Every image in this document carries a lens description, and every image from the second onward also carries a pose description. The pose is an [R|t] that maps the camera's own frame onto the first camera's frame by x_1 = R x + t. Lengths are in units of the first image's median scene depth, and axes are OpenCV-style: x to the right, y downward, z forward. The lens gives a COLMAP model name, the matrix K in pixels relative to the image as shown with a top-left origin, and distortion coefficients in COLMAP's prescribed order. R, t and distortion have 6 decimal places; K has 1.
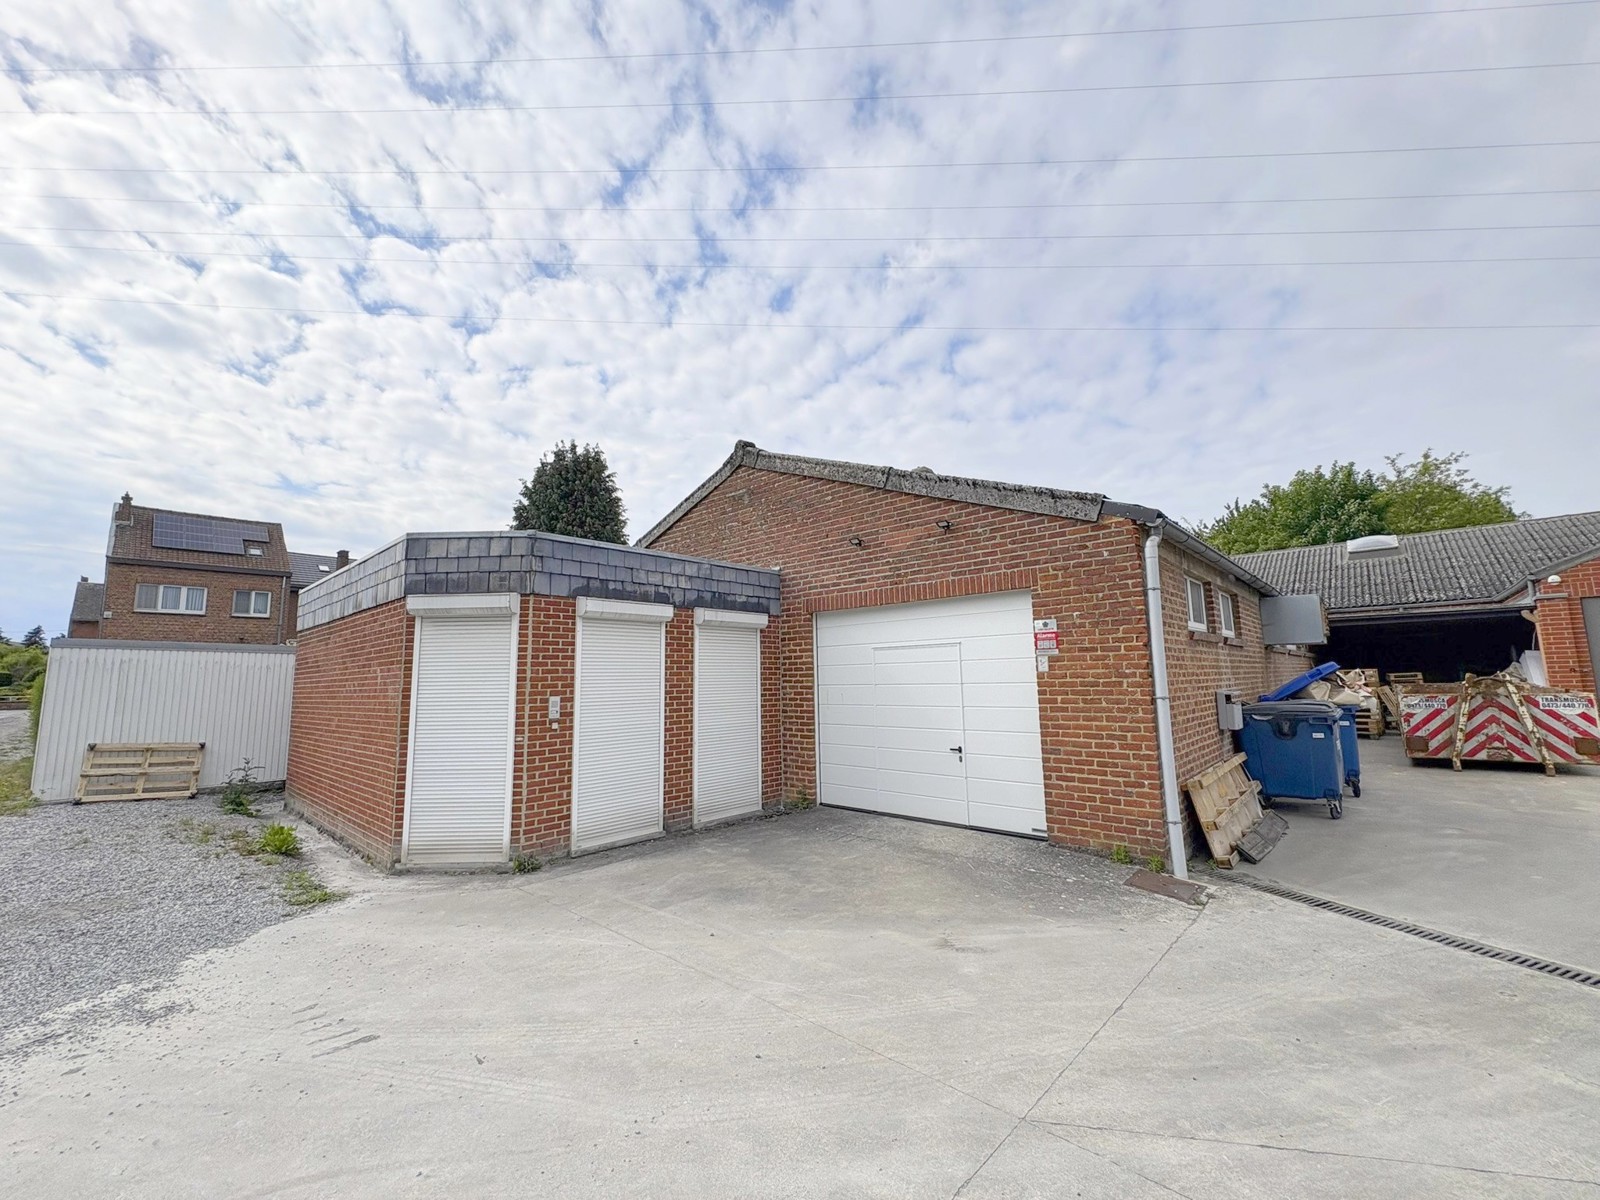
lens RADIAL K [[634.2, 0, 812.1], [0, 634.2, 588.4], [0, 0, 1]] dist [-0.005152, 0.001073]
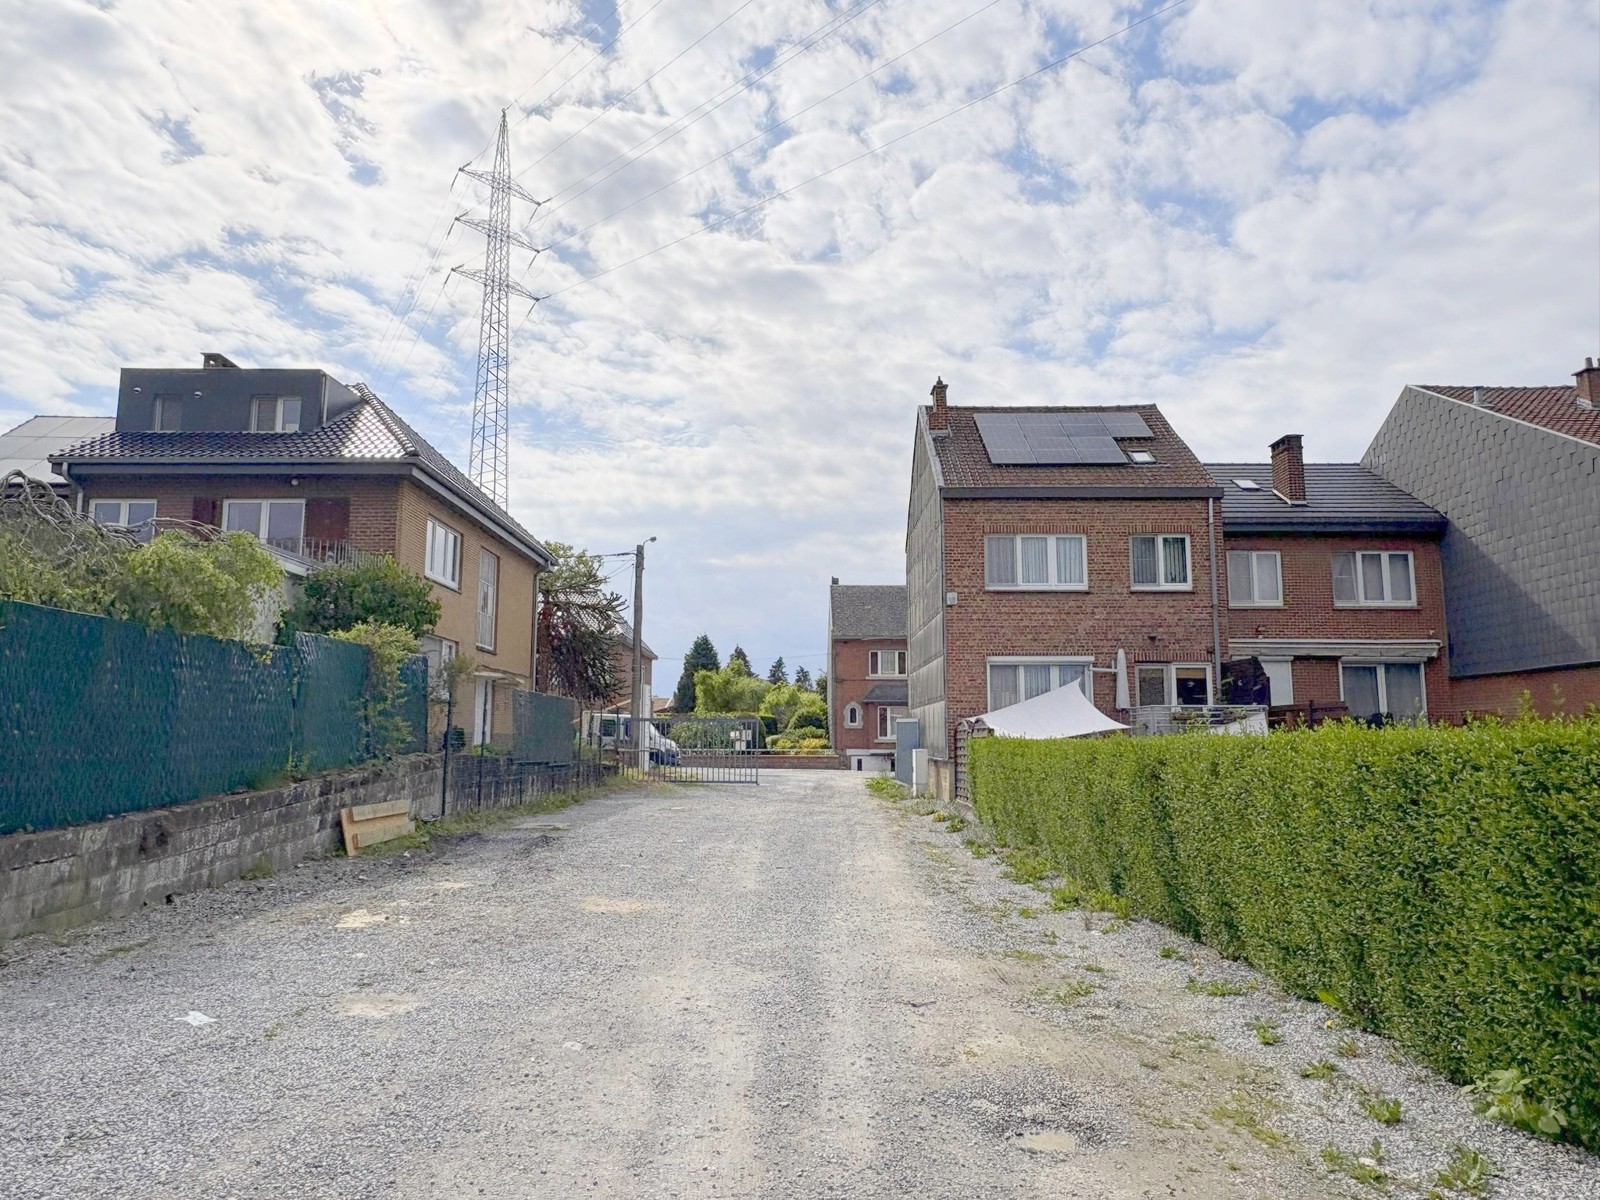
lens RADIAL K [[1105.4, 0, 804.7], [0, 1105.4, 598.6], [0, 0, 1]] dist [0.002654, 0.000423]
pose [[0.669485, -0.075378, -0.738991, -0.472761], [0.088504, 0.995846, -0.021398, 0.044583], [0.737534, -0.051078, 0.673375, 0.272811]]
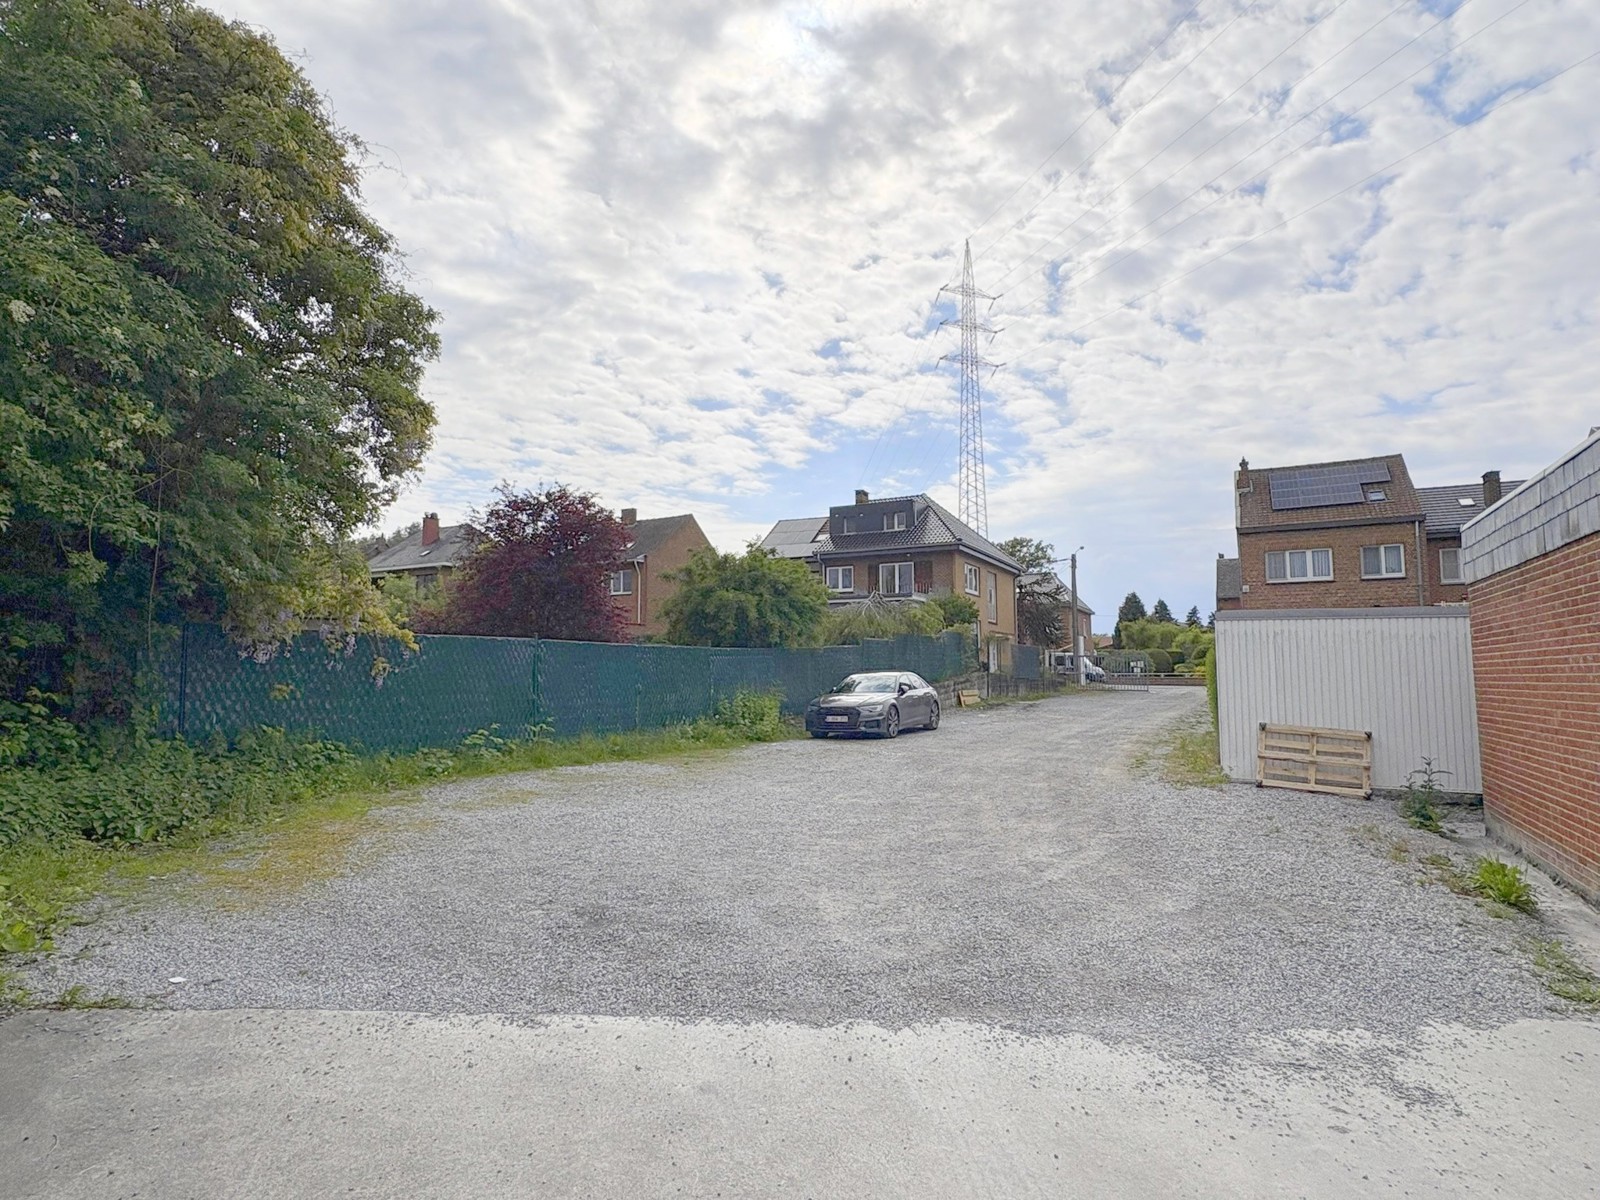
lens RADIAL K [[873.7, 0, 789.6], [0, 873.7, 604.0], [0, 0, 1]] dist [0.004111, -0.002870]
pose [[0.247835, -0.058226, -0.967051, -0.019413], [0.135648, 0.990445, -0.024871, 0.003470], [0.959259, -0.125014, 0.253365, 0.011242]]
